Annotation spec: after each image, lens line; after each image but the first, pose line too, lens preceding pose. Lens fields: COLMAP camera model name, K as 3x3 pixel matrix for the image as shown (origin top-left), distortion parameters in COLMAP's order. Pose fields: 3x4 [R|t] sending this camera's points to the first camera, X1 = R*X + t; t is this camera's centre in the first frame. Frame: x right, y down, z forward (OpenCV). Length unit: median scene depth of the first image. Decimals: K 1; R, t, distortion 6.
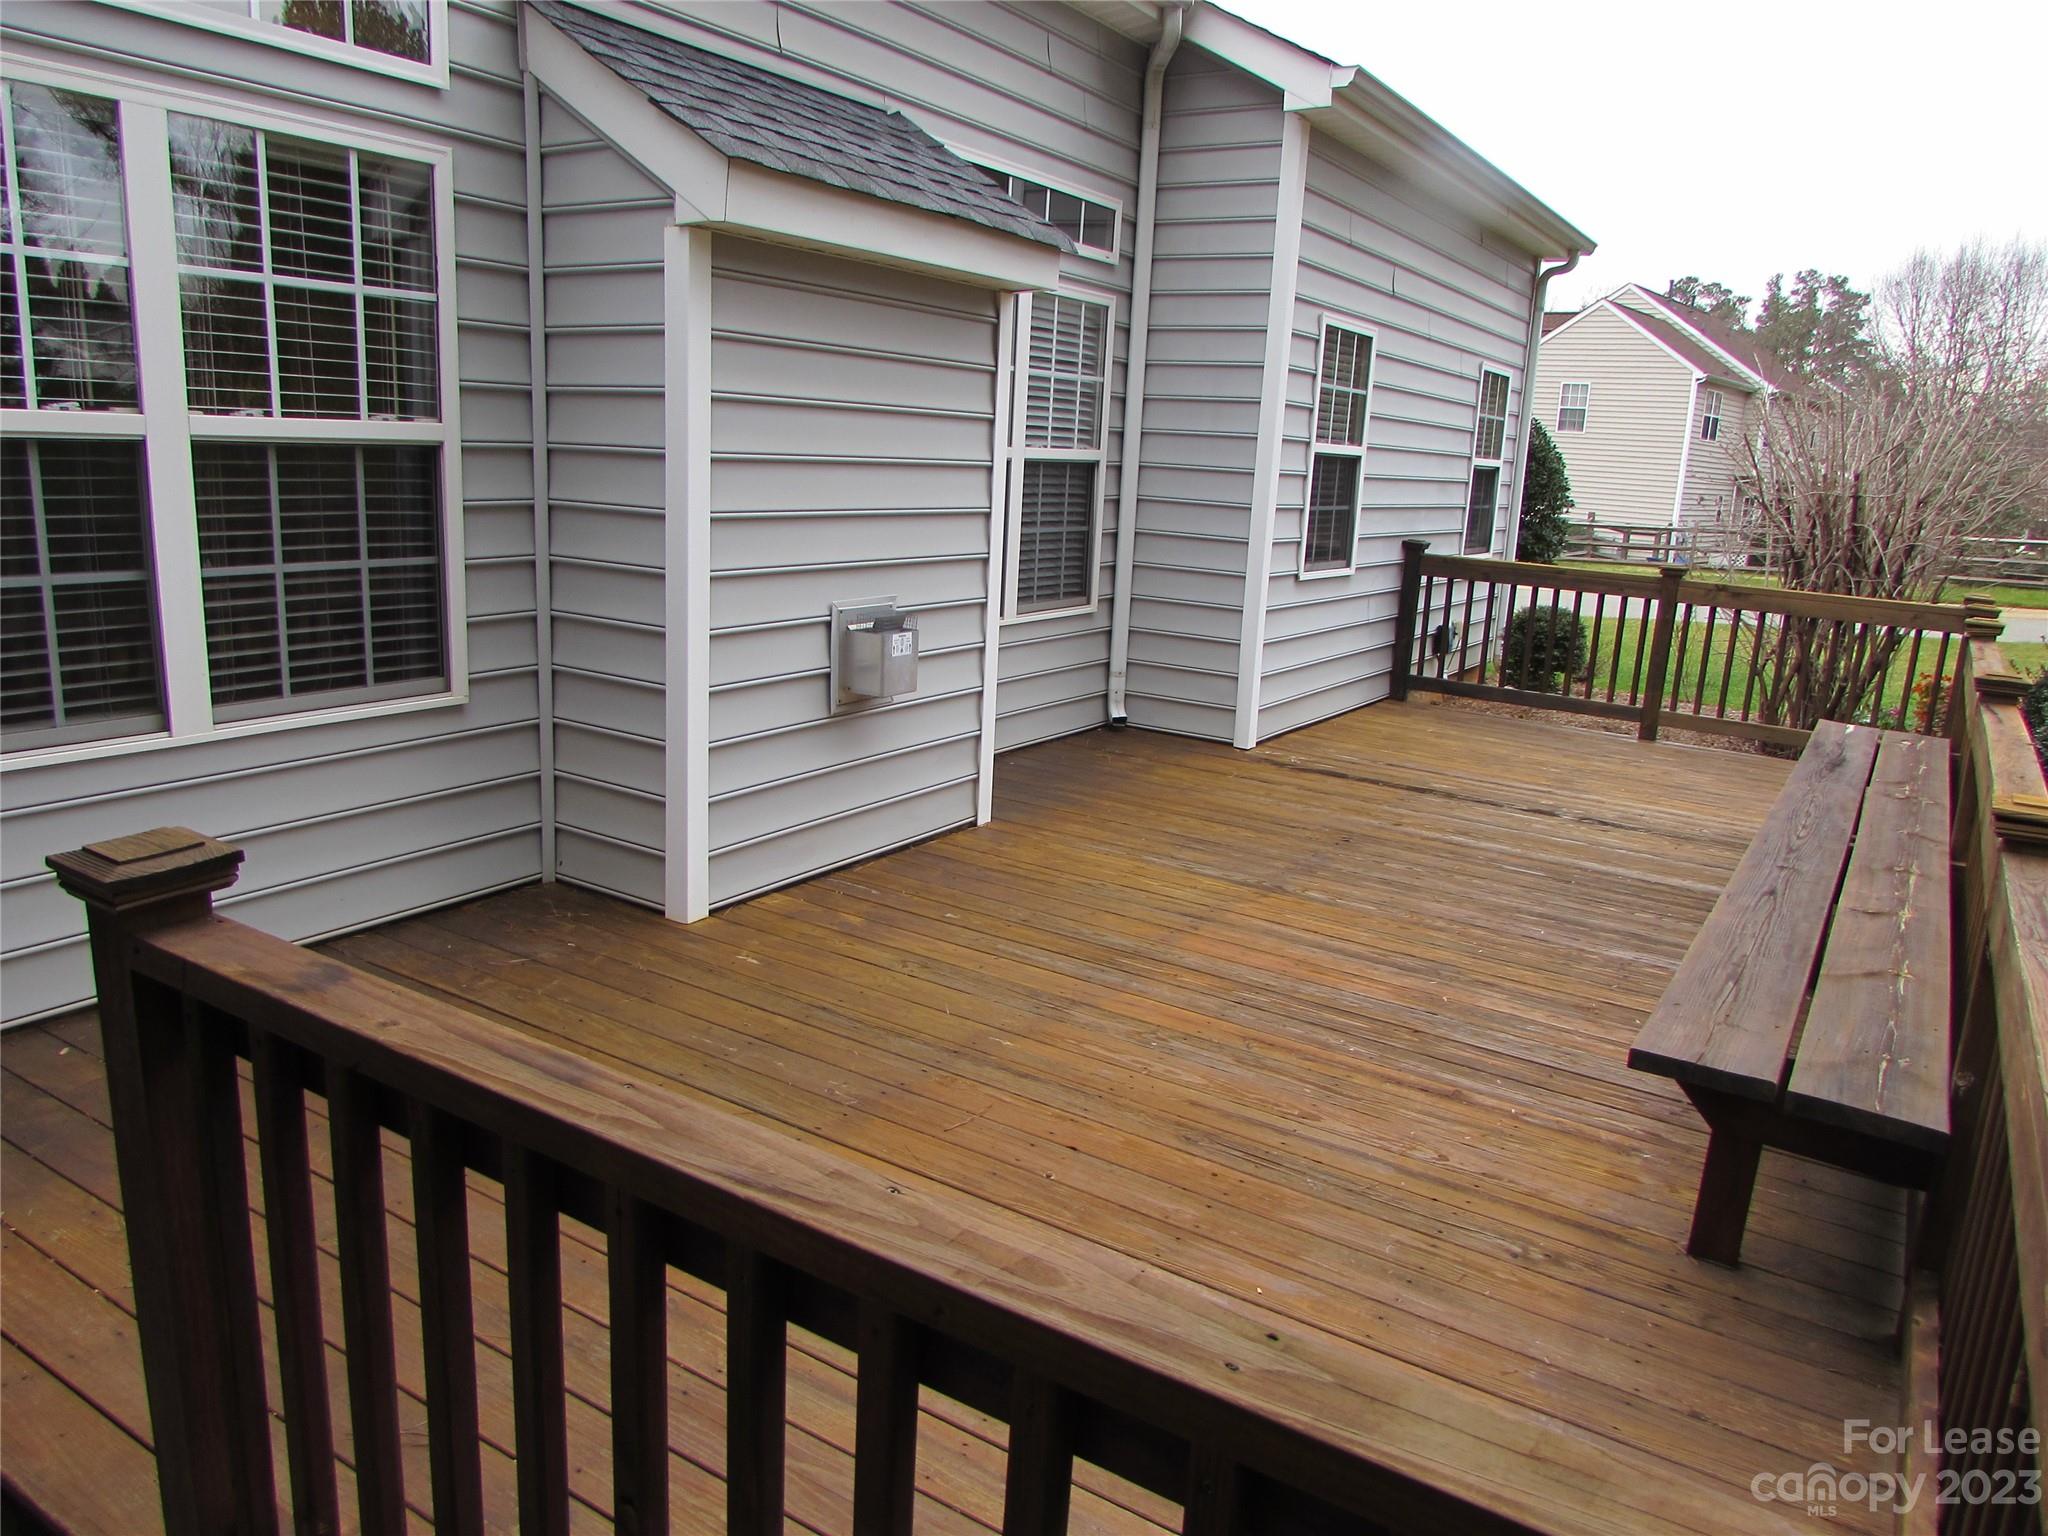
lens RADIAL K [[1412.3, 0, 1024.0], [0, 1412.3, 768.0], [0, 0, 1]] dist [-0.039823, 0.001462]
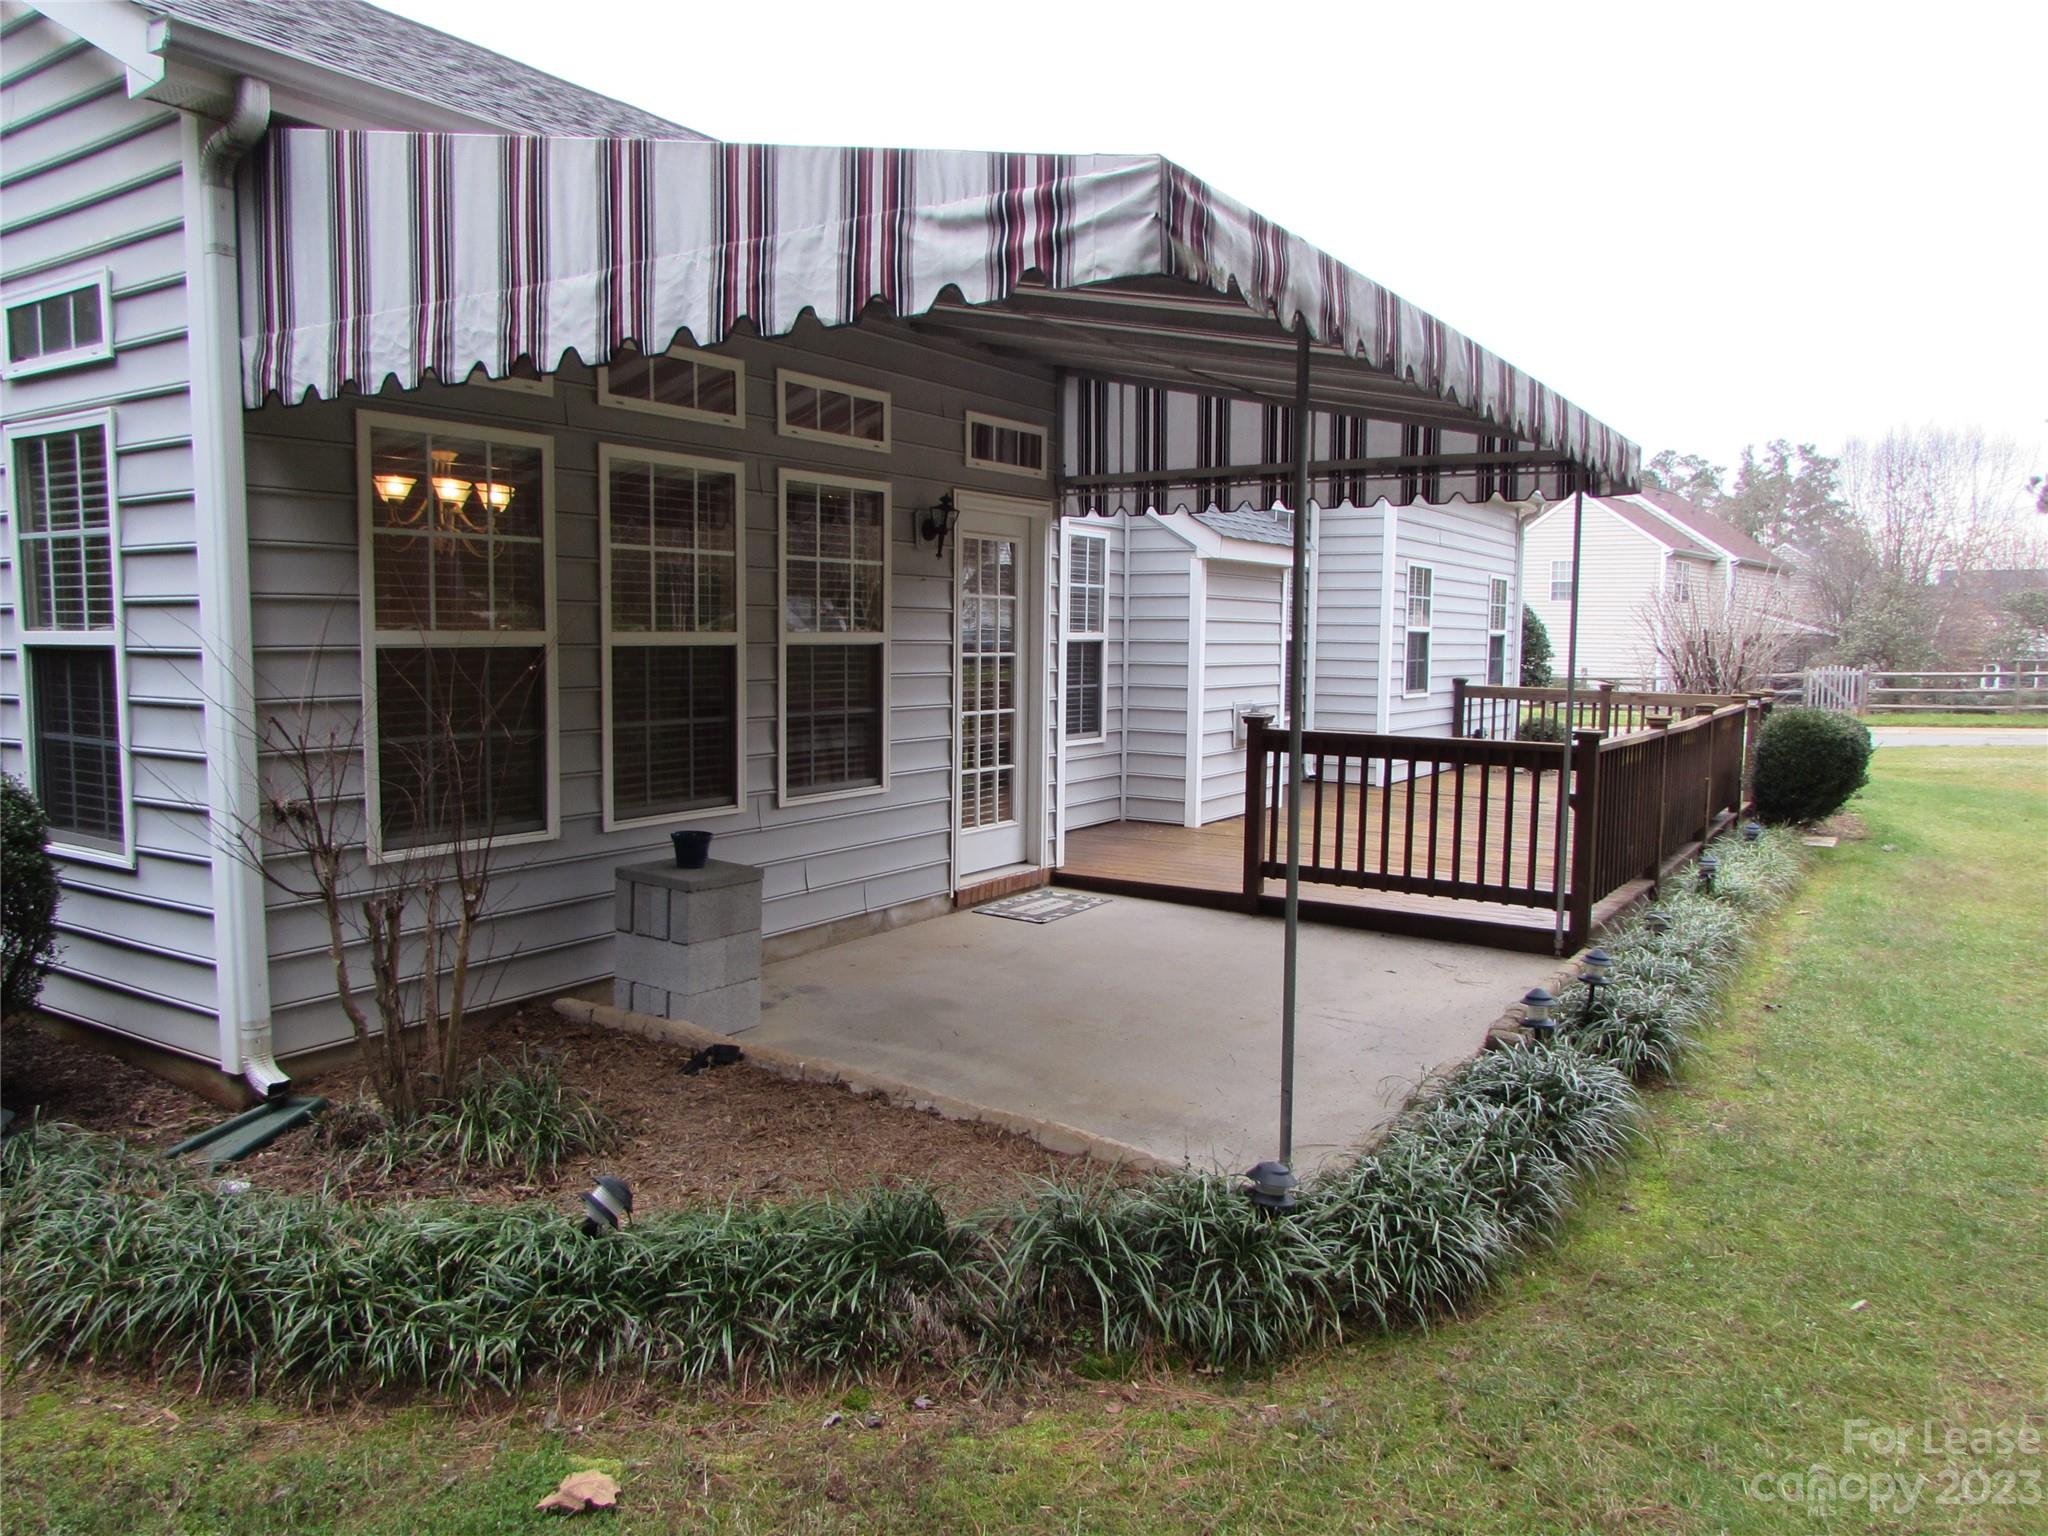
lens RADIAL K [[1453.2, 0, 1024.0], [0, 1453.2, 768.0], [0, 0, 1]] dist [-0.045930, -0.001185]
pose [[0.999268, -0.038206, -0.002127, -0.229479], [0.037604, 0.990760, -0.130306, 0.141182], [0.007086, 0.130131, 0.991472, -0.669389]]
